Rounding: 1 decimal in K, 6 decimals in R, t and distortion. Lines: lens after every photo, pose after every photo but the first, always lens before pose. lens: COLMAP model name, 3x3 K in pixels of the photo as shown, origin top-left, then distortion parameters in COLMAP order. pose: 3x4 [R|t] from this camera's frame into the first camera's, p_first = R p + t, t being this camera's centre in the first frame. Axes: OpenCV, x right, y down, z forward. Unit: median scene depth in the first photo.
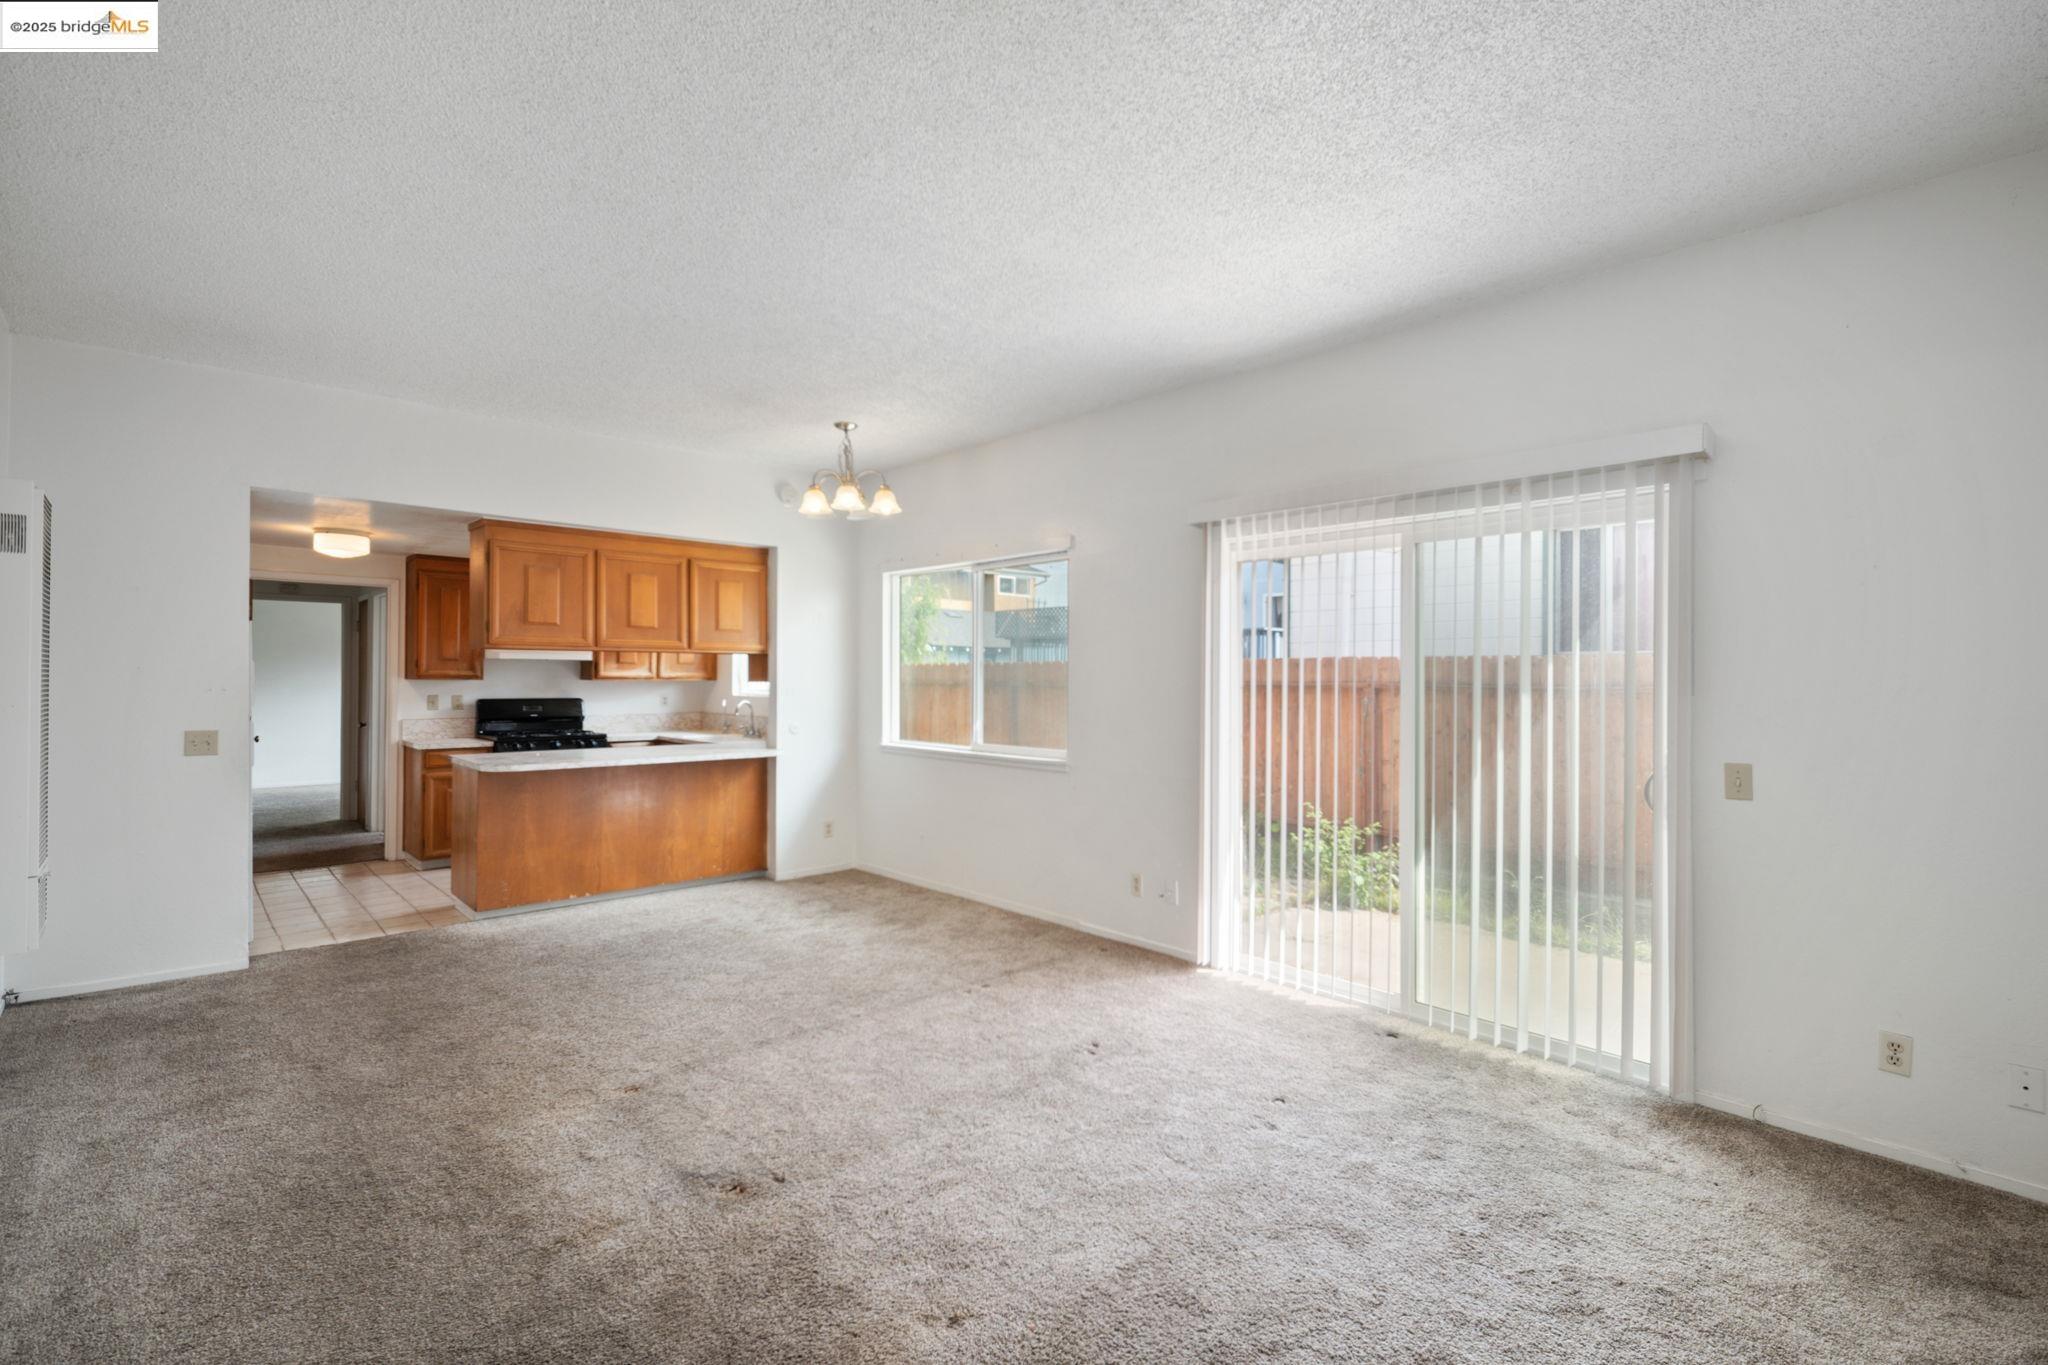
lens RADIAL K [[866.3, 0, 1024.0], [0, 866.3, 682.5], [0, 0, 1]] dist [0.001032, -0.000106]
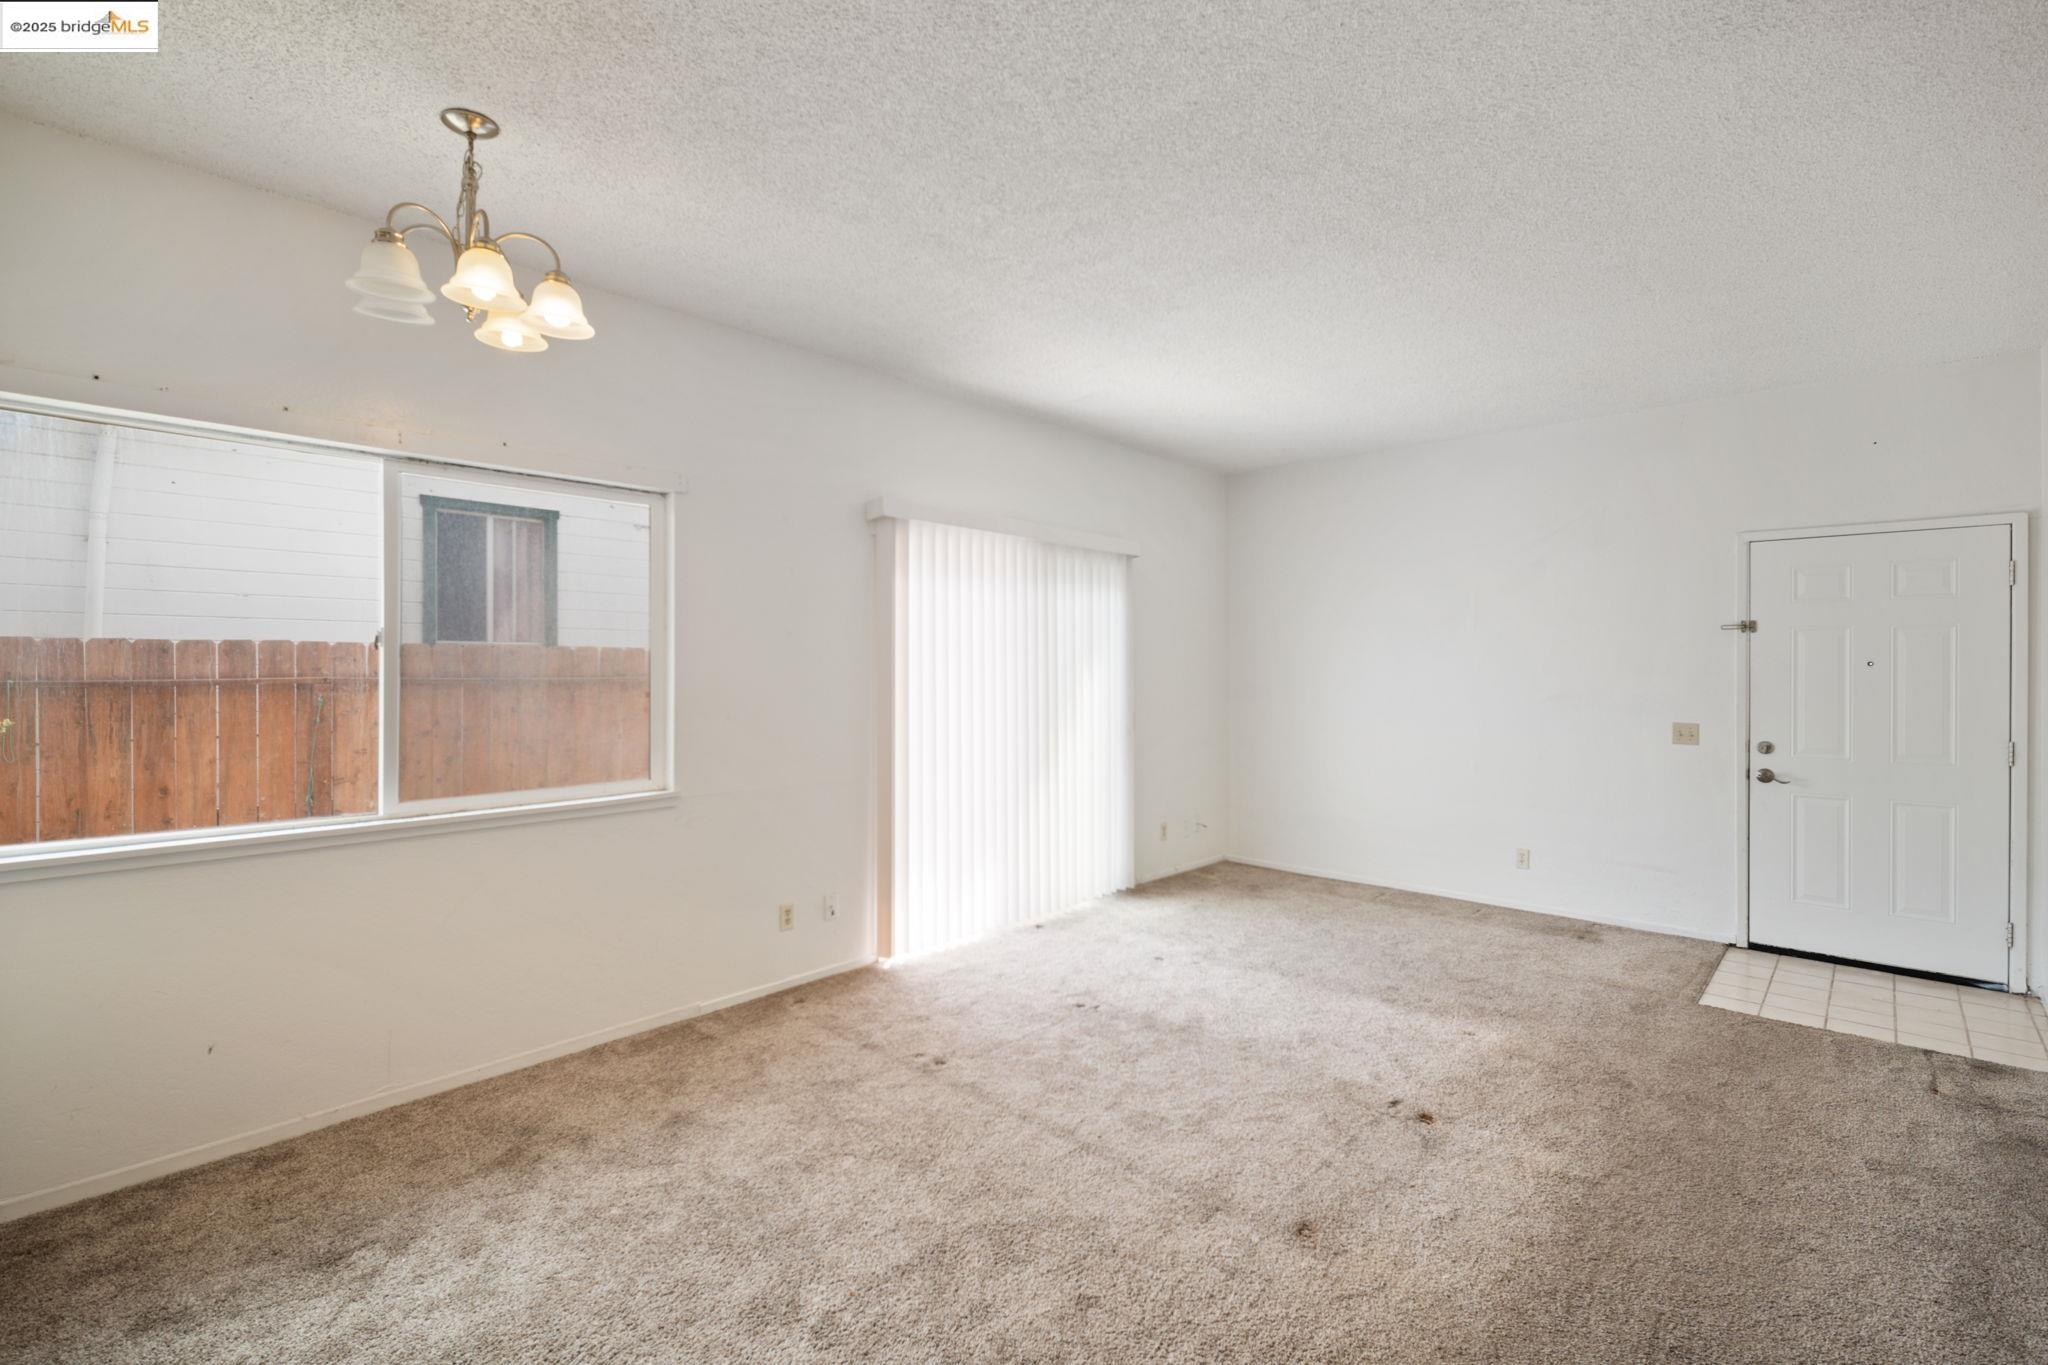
lens RADIAL K [[926.5, 0, 1020.3], [0, 926.5, 668.9], [0, 0, 1]] dist [0.008600, -0.000091]
pose [[-0.039663, -0.009565, 0.999167, -0.790550], [0.009929, 0.999901, 0.009966, -0.016667], [-0.999164, 0.010316, -0.039564, 0.810881]]
